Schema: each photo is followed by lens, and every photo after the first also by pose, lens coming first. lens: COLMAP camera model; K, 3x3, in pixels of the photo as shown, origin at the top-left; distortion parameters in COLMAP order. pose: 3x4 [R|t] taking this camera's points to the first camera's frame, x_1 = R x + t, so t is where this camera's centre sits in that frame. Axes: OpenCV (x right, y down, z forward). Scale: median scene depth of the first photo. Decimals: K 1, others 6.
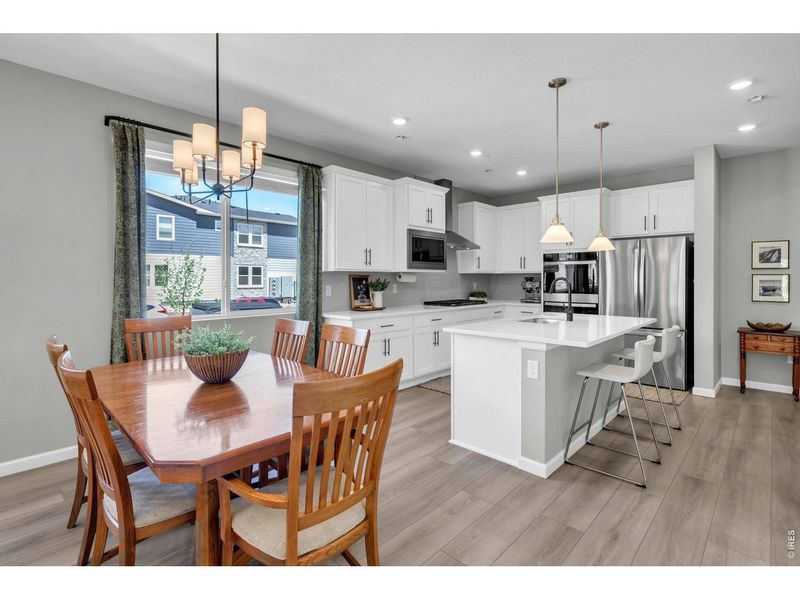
lens RADIAL K [[388.8, 0, 411.0], [0, 388.8, 281.5], [0, 0, 1]] dist [-0.011413, 0.001381]
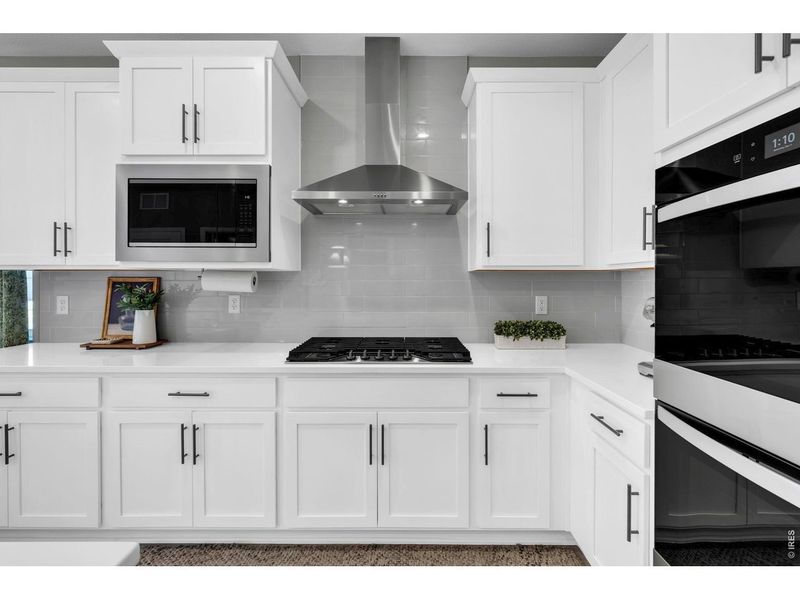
lens RADIAL K [[344.8, 0, 413.0], [0, 344.8, 279.1], [0, 0, 1]] dist [-0.001885, 0.000114]
pose [[0.679994, 0.003496, -0.733209, 0.465140], [-0.006918, 0.999975, -0.001648, -0.015433], [0.733185, 0.006193, 0.680001, 0.960038]]
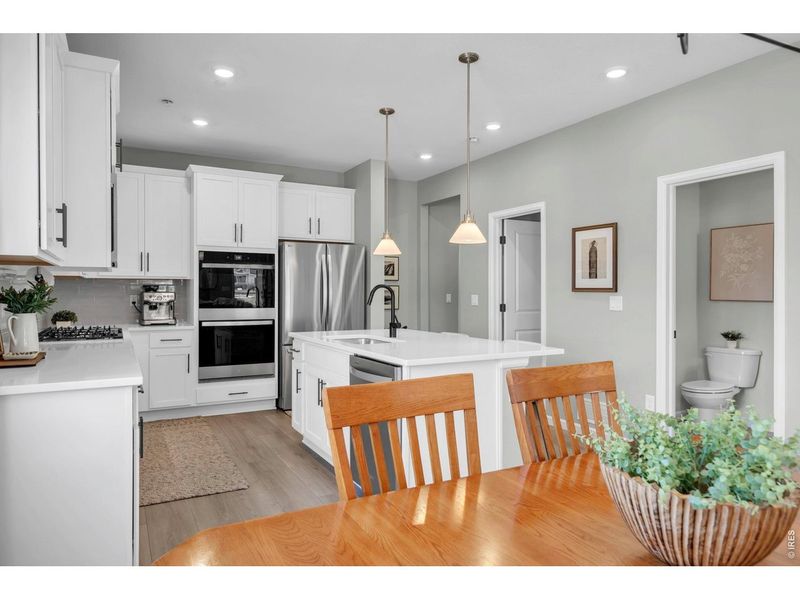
lens RADIAL K [[496.2, 0, 400.7], [0, 496.2, 296.6], [0, 0, 1]] dist [-0.002385, -0.000600]
pose [[0.315938, -0.006308, 0.948759, -0.442325], [0.003723, 0.999978, 0.005409, 0.006240], [-0.948773, 0.001823, 0.315955, 0.481558]]
